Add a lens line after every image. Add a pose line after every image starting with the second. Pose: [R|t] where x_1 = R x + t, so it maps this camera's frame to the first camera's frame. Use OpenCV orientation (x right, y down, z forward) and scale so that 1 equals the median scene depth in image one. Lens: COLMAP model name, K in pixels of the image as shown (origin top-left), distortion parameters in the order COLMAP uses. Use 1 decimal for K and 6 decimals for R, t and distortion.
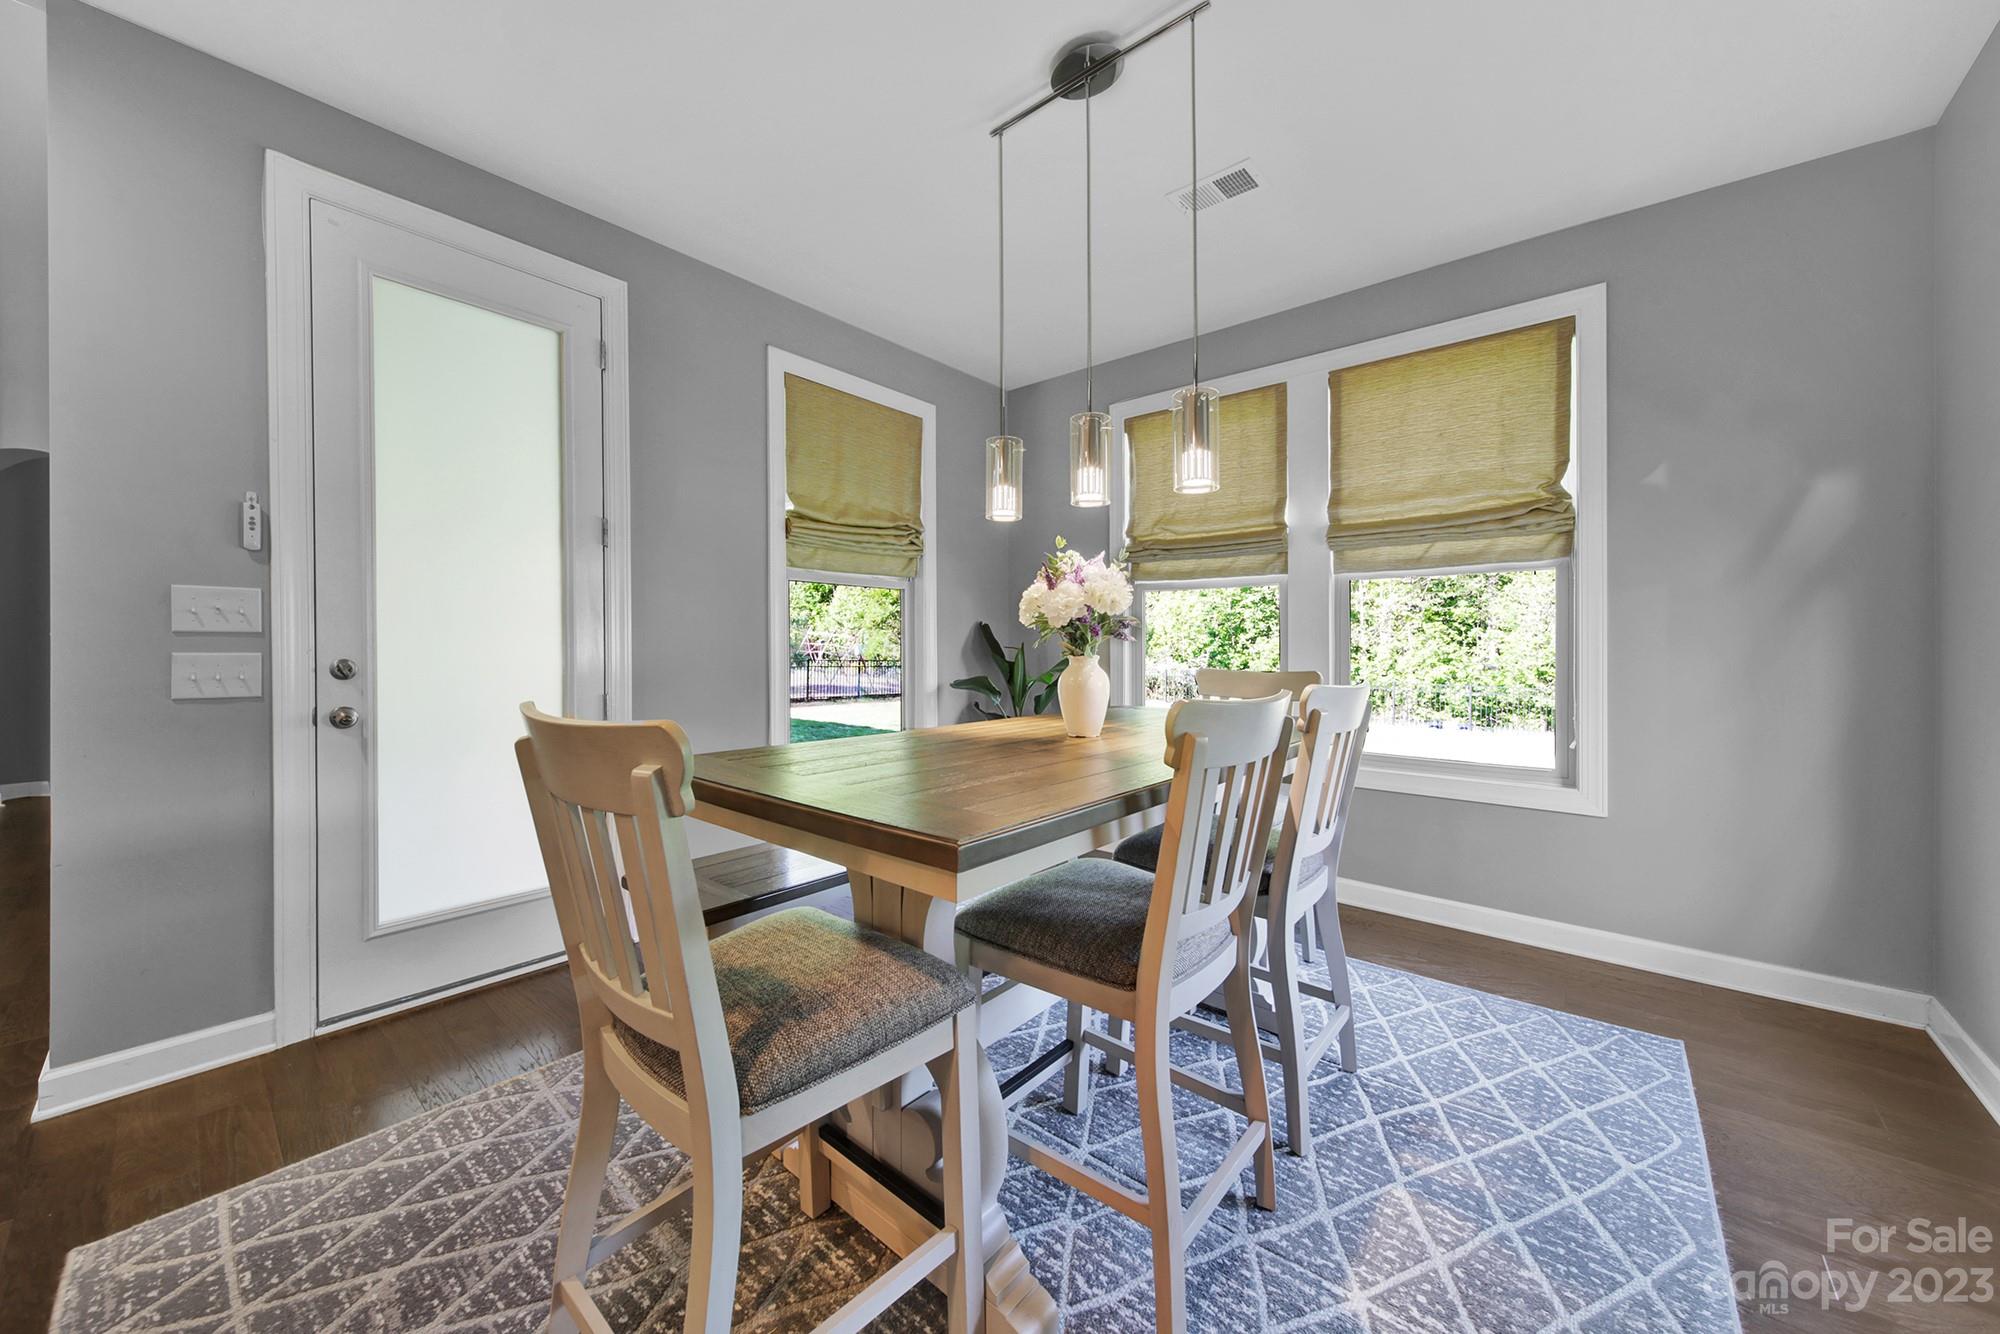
lens RADIAL K [[725.8, 0, 988.7], [0, 725.8, 649.5], [0, 0, 1]] dist [-0.003318, -0.000833]
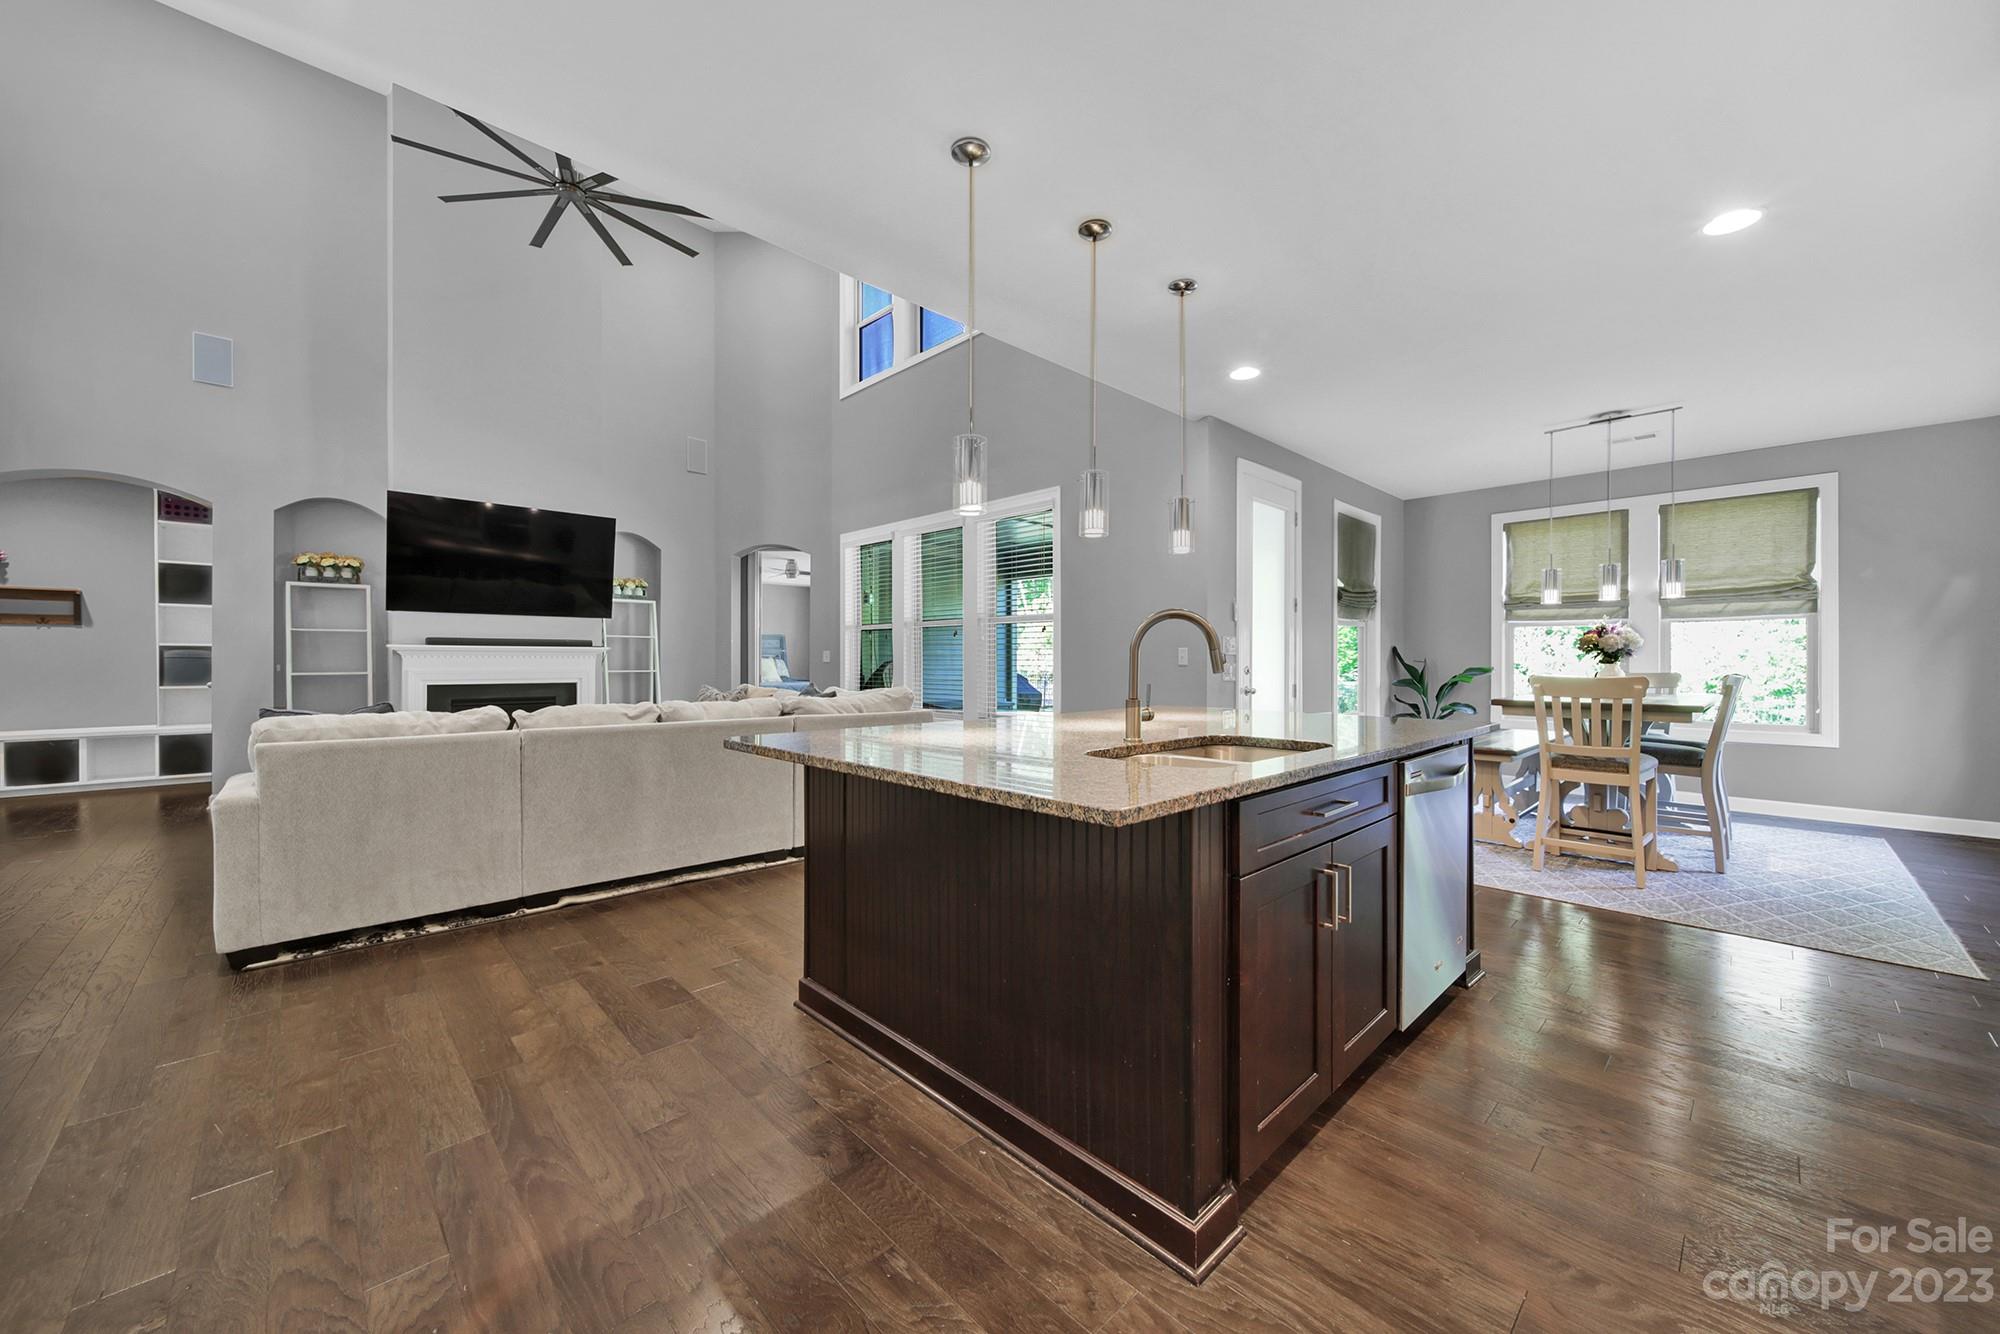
lens RADIAL K [[725.8, 0, 1012.4], [0, 725.8, 666.7], [0, 0, 1]] dist [-0.003318, -0.000833]
pose [[0.995383, -0.002522, -0.095951, -1.120096], [0.002755, 0.999994, 0.002299, 0.004999], [0.095945, -0.002553, 0.995383, -1.095940]]
